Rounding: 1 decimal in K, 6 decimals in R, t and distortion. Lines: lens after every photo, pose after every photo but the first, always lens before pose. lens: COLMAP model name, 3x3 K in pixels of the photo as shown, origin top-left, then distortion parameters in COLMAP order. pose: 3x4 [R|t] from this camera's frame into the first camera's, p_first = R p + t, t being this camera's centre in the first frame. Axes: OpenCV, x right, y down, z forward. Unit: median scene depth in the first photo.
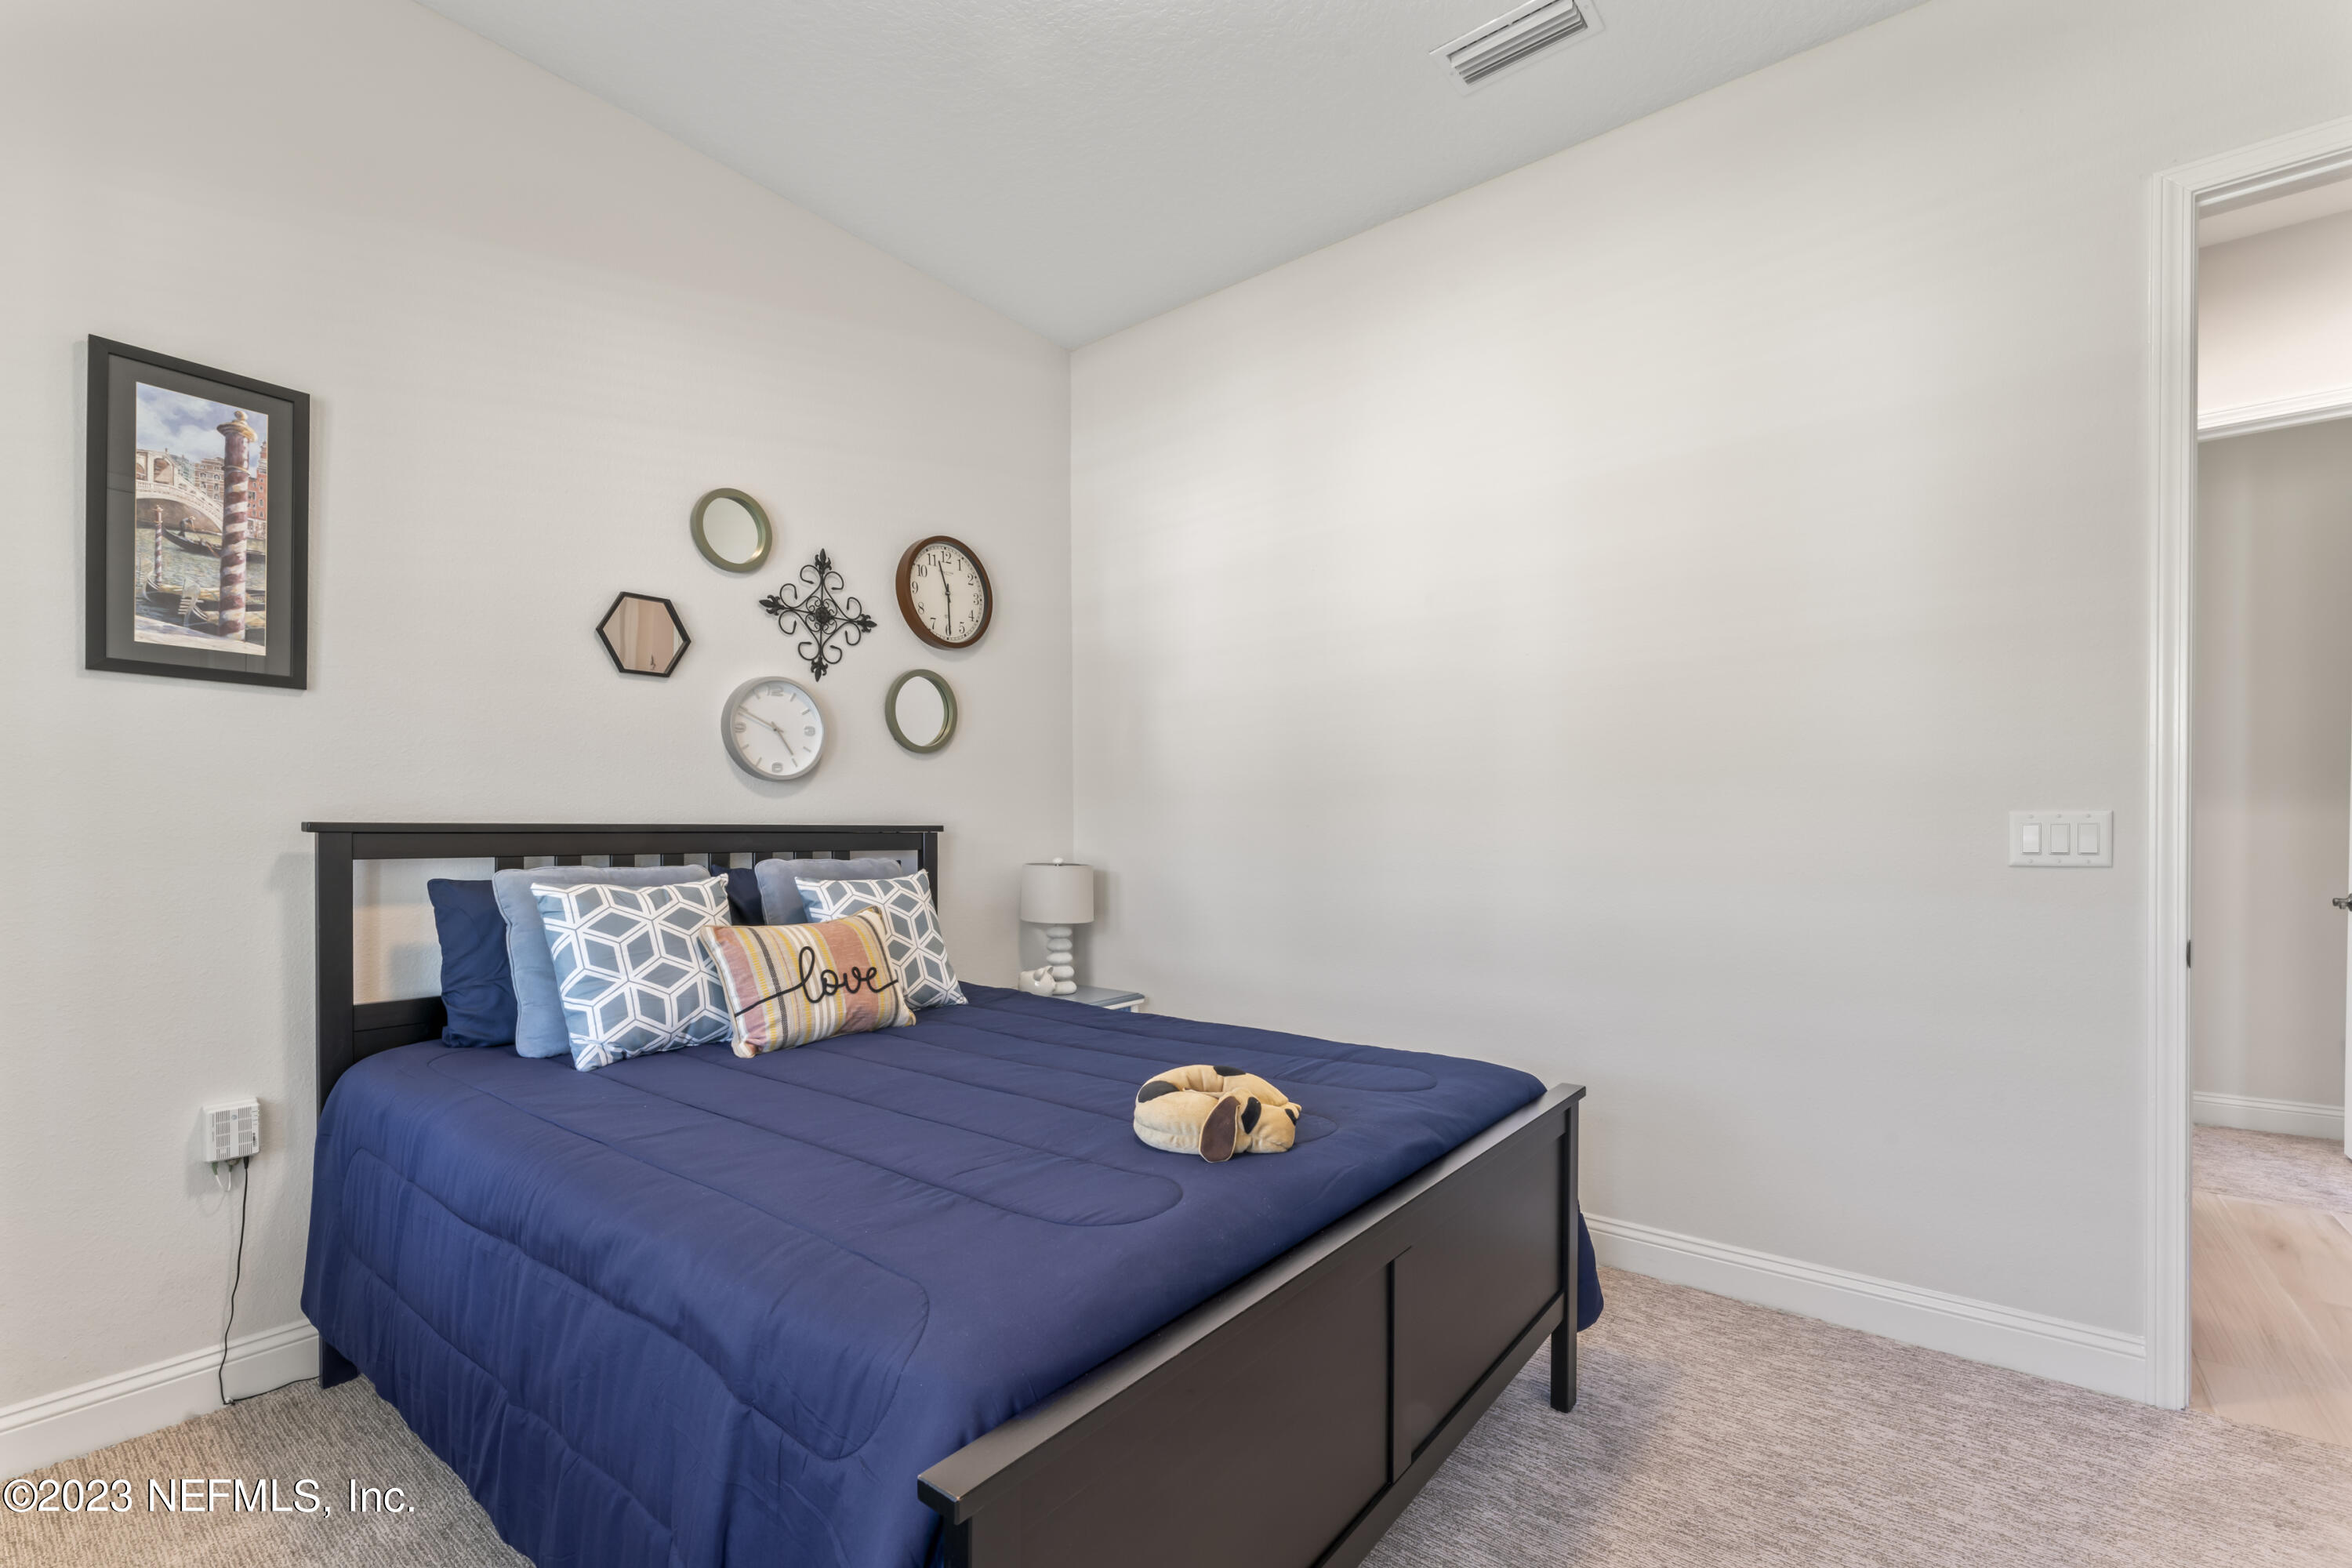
lens RADIAL K [[1005.8, 0, 1175.8], [0, 1005.8, 856.6], [0, 0, 1]] dist [-0.000351, -0.000086]
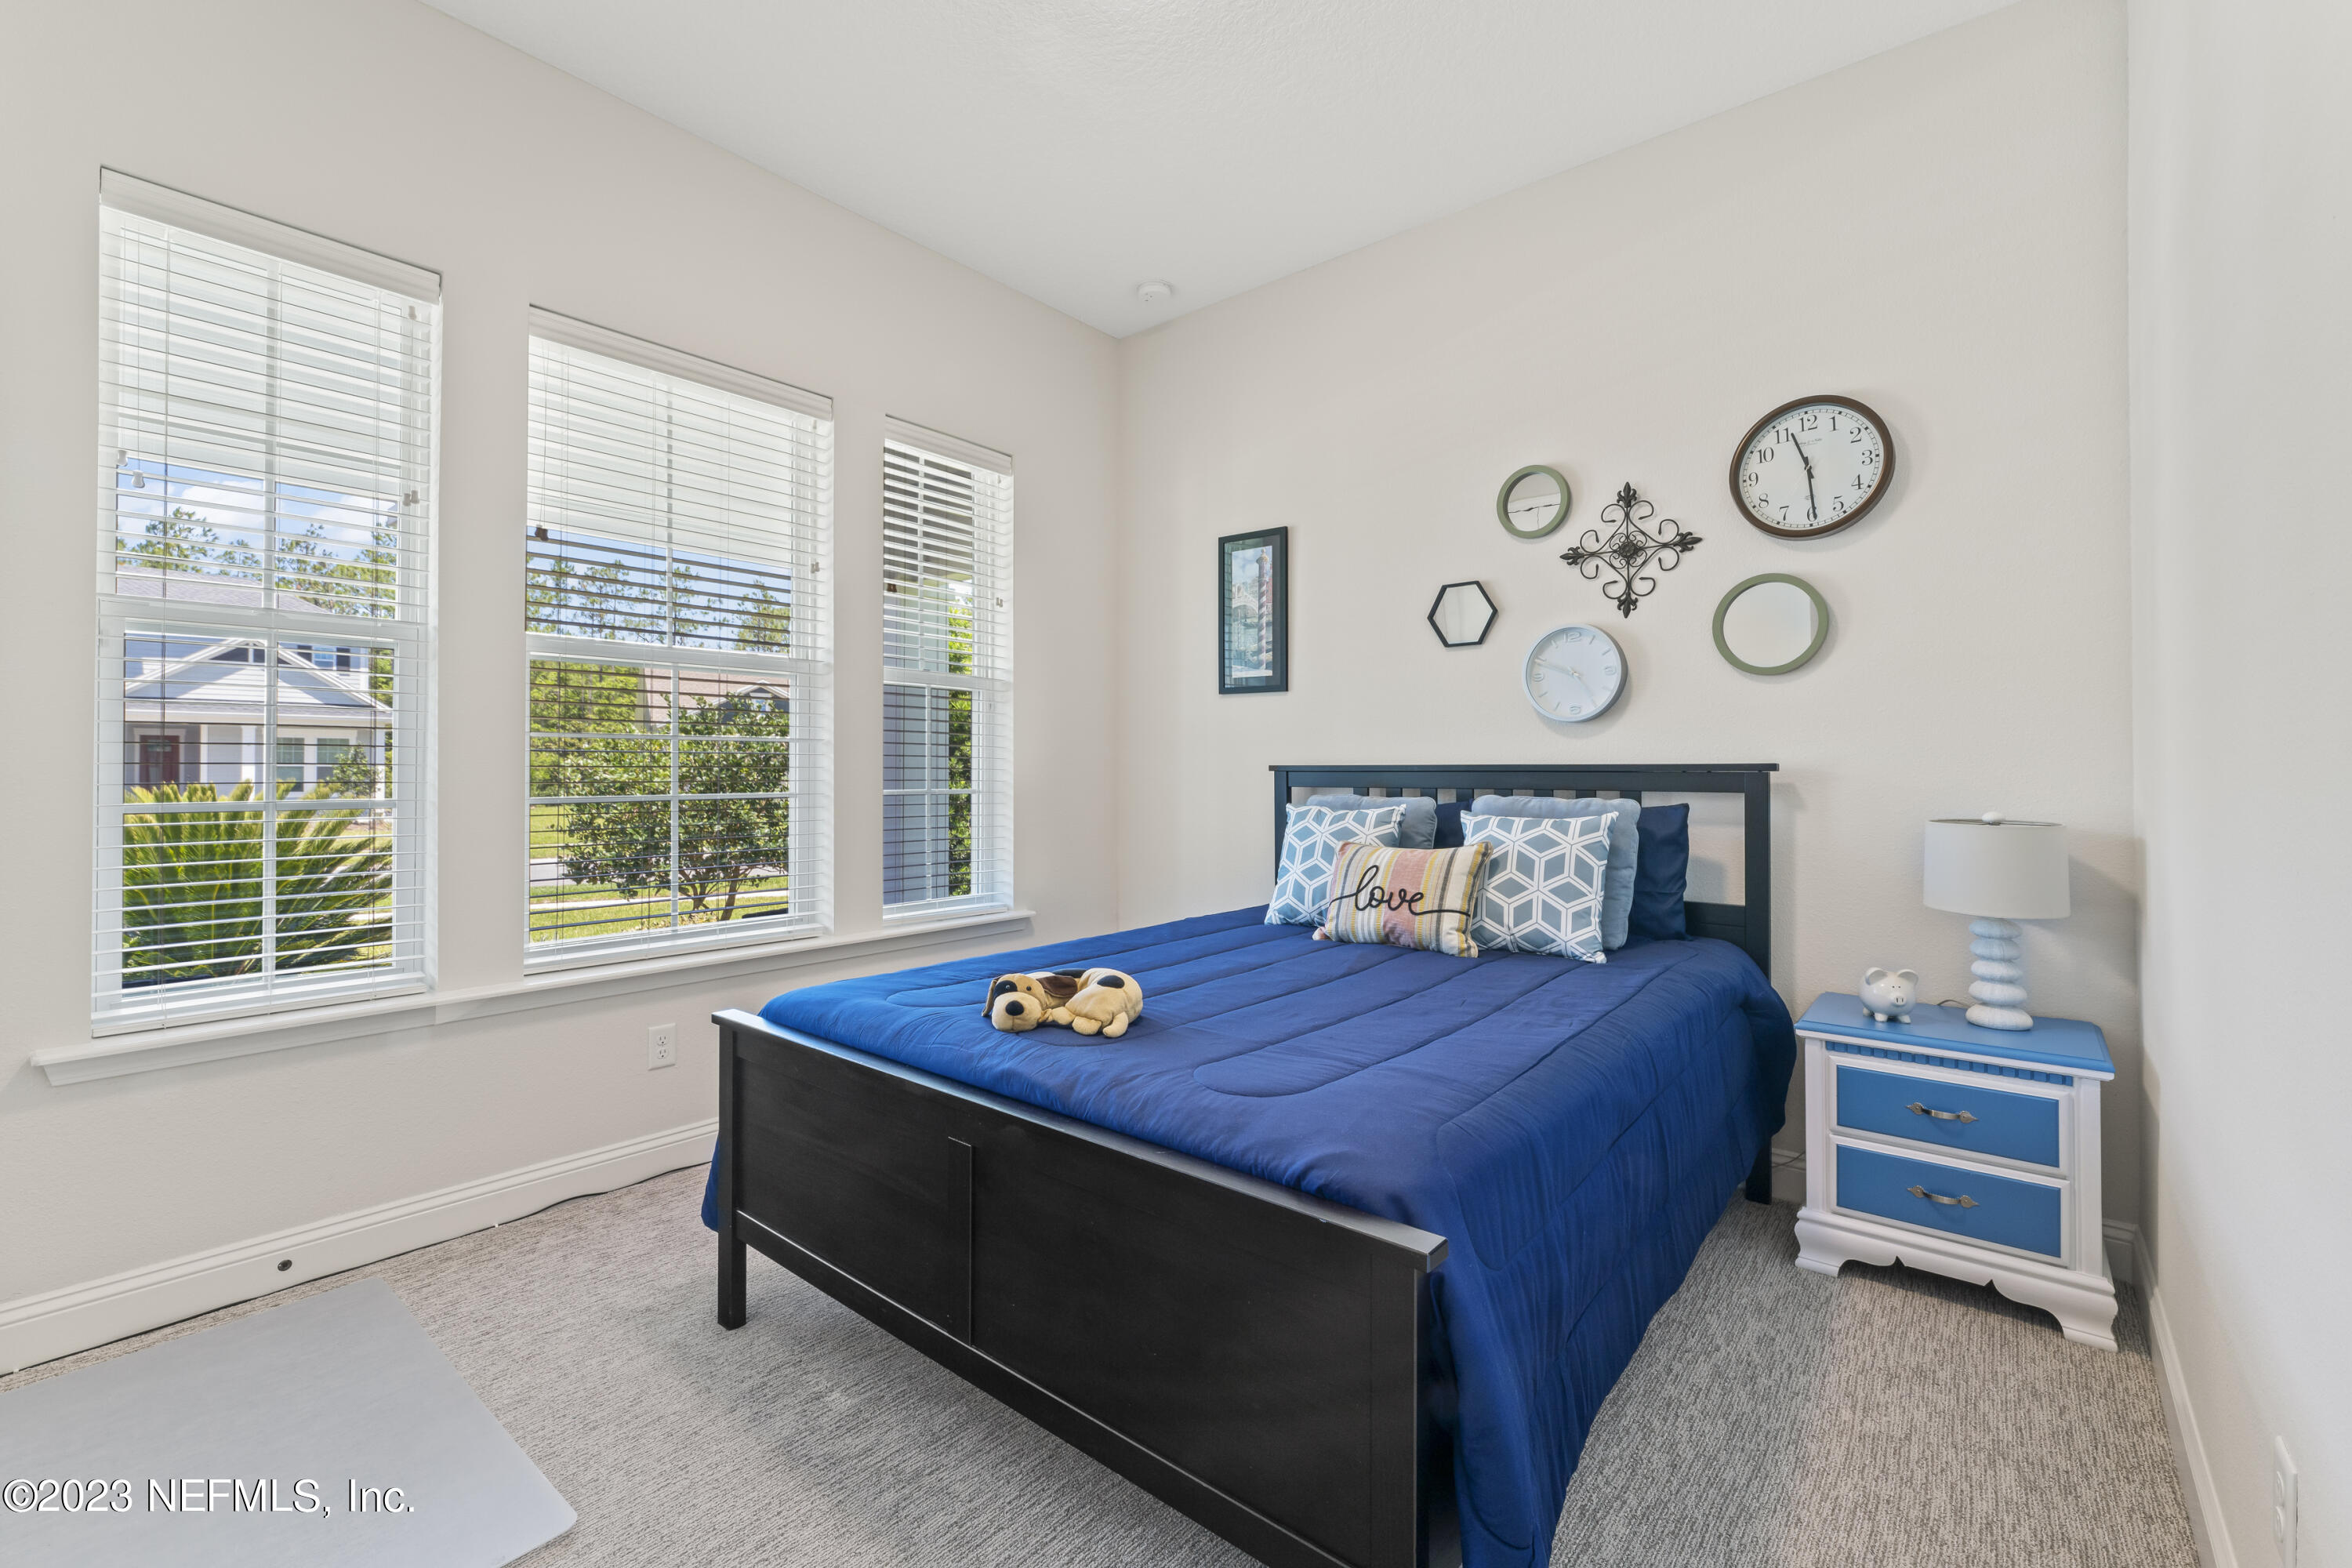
lens RADIAL K [[999.8, 0, 1176.0], [0, 999.8, 784.0], [0, 0, 1]] dist [-0.000512, -0.000023]
pose [[-0.025473, 0.012574, -0.999596, 0.715463], [-0.025868, 0.999578, 0.013233, -0.015611], [0.999341, 0.026195, -0.025137, 0.667215]]
